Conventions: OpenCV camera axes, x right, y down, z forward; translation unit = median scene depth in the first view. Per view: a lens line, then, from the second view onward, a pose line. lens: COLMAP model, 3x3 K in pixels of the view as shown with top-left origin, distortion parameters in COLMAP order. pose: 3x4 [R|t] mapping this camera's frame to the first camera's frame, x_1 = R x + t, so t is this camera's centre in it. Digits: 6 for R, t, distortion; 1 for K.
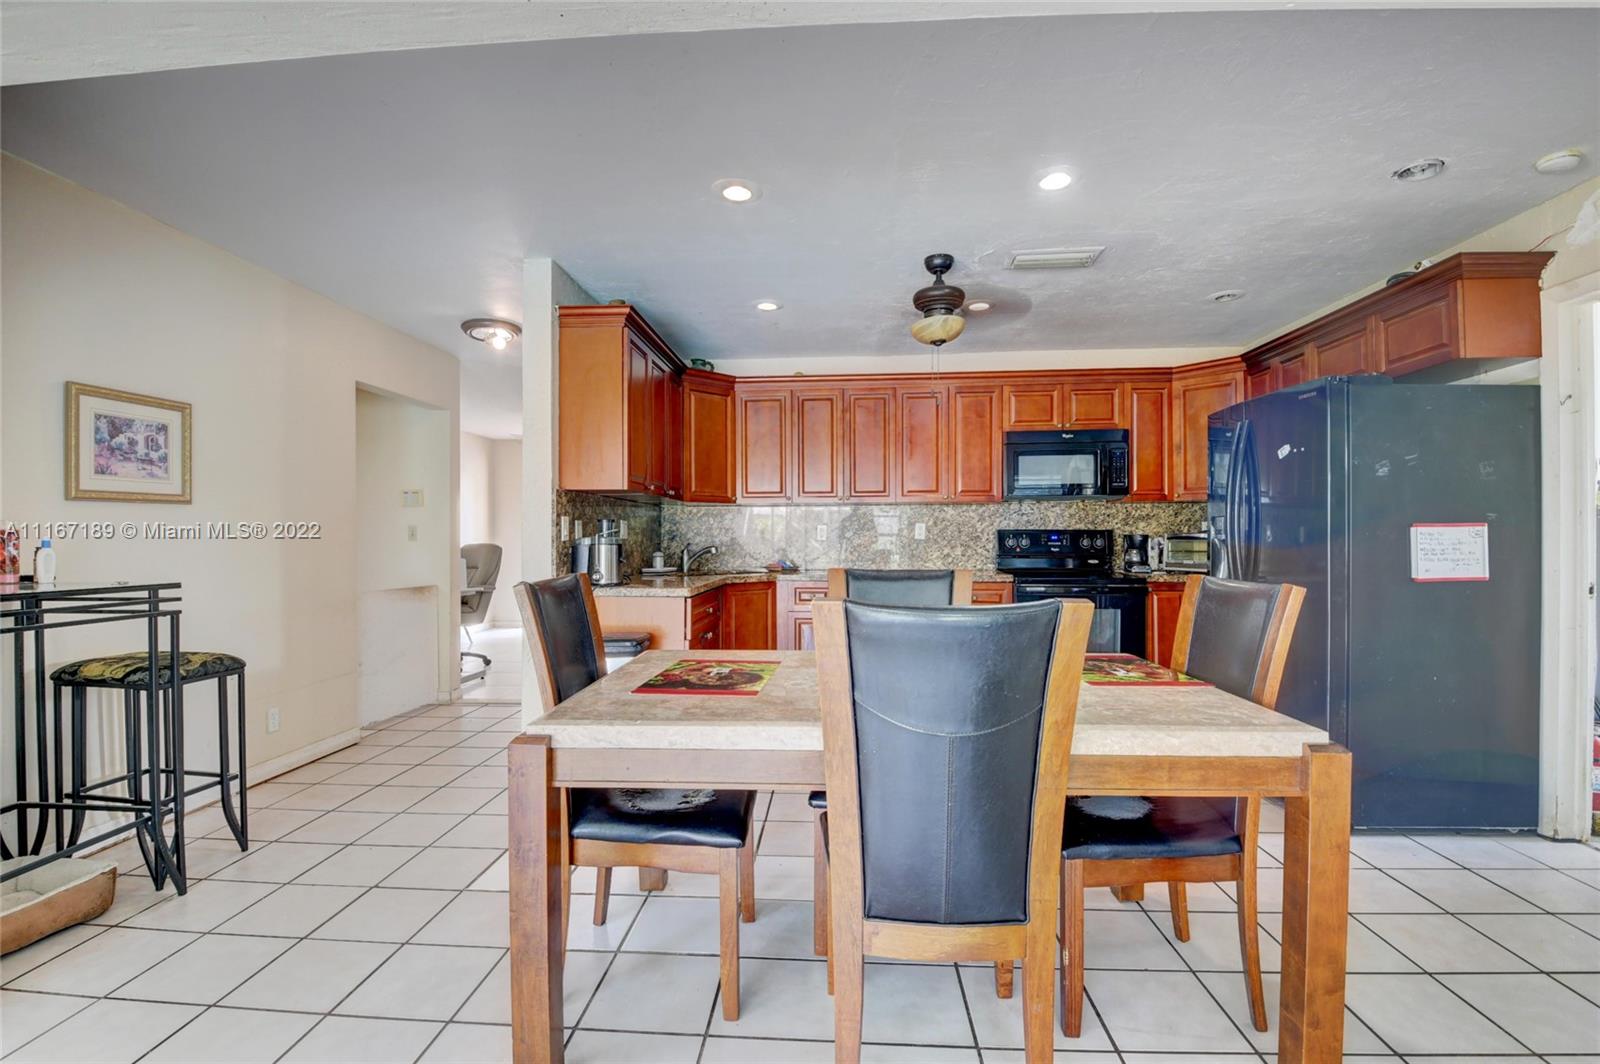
lens RADIAL K [[703.8, 0, 800.0], [0, 703.8, 532.0], [0, 0, 1]] dist [0.003242, -0.014445]
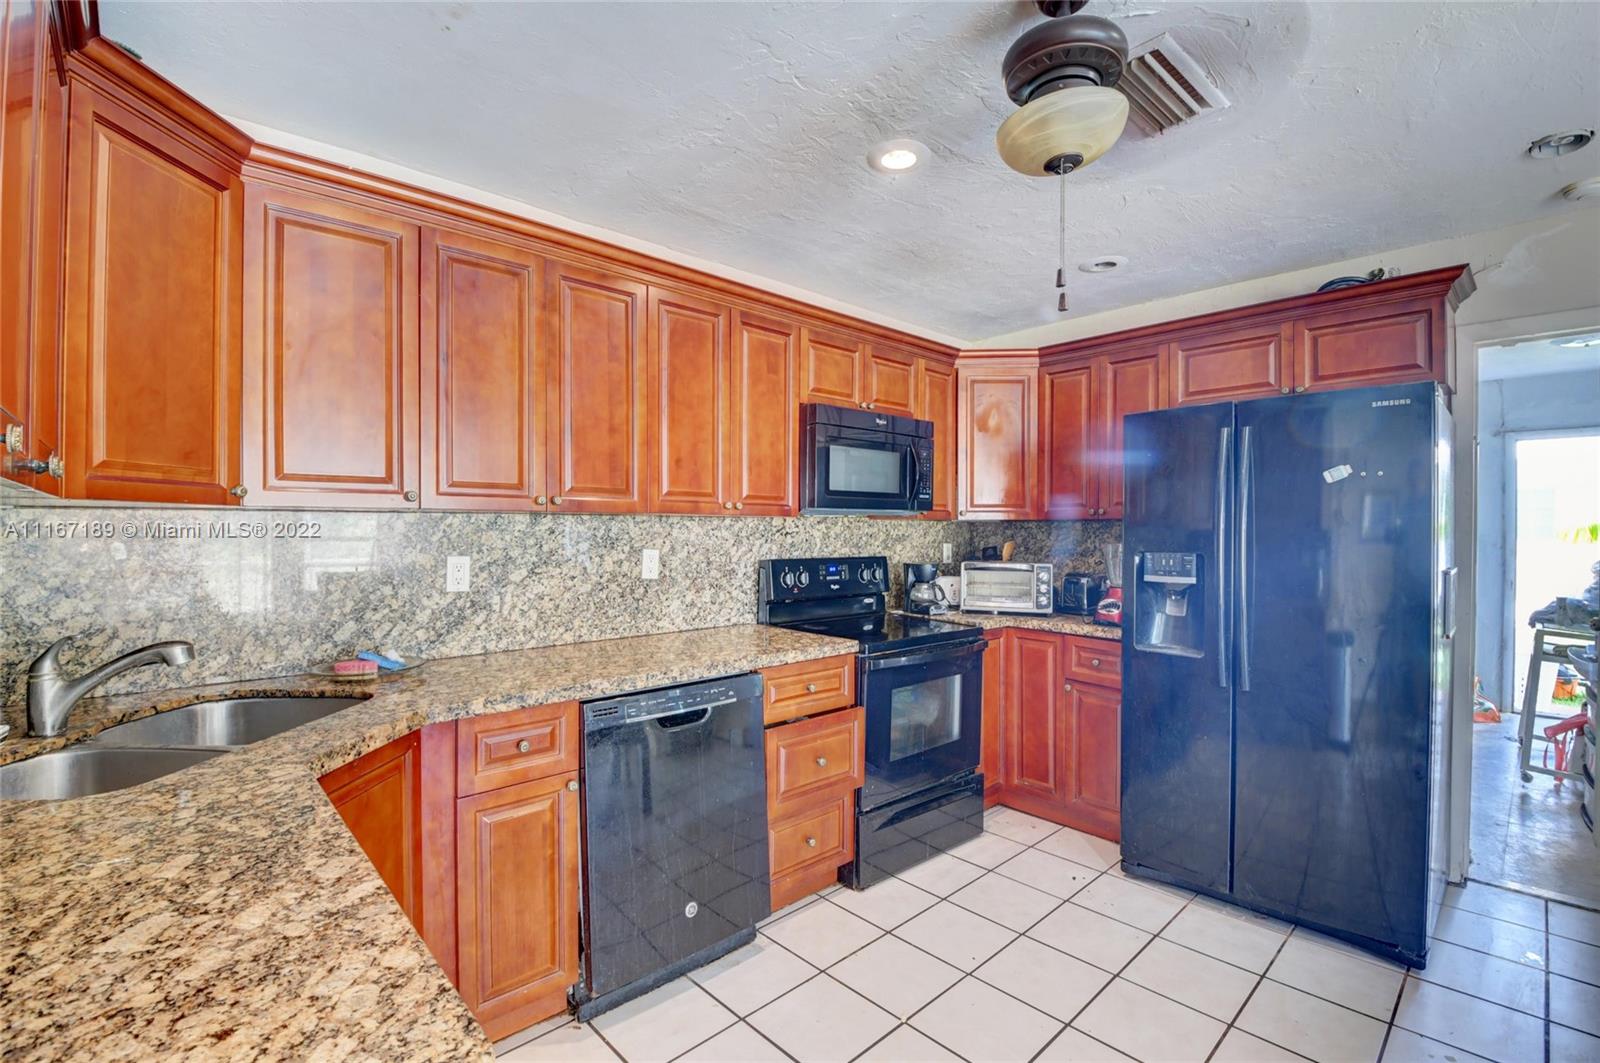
lens RADIAL K [[703.8, 0, 800.0], [0, 703.8, 531.5], [0, 0, 1]] dist [0.003242, -0.014445]
pose [[0.684411, 0.002246, 0.729093, -0.157244], [-0.009071, 0.999944, 0.005435, -0.032279], [-0.729040, -0.010334, 0.684393, 0.566550]]
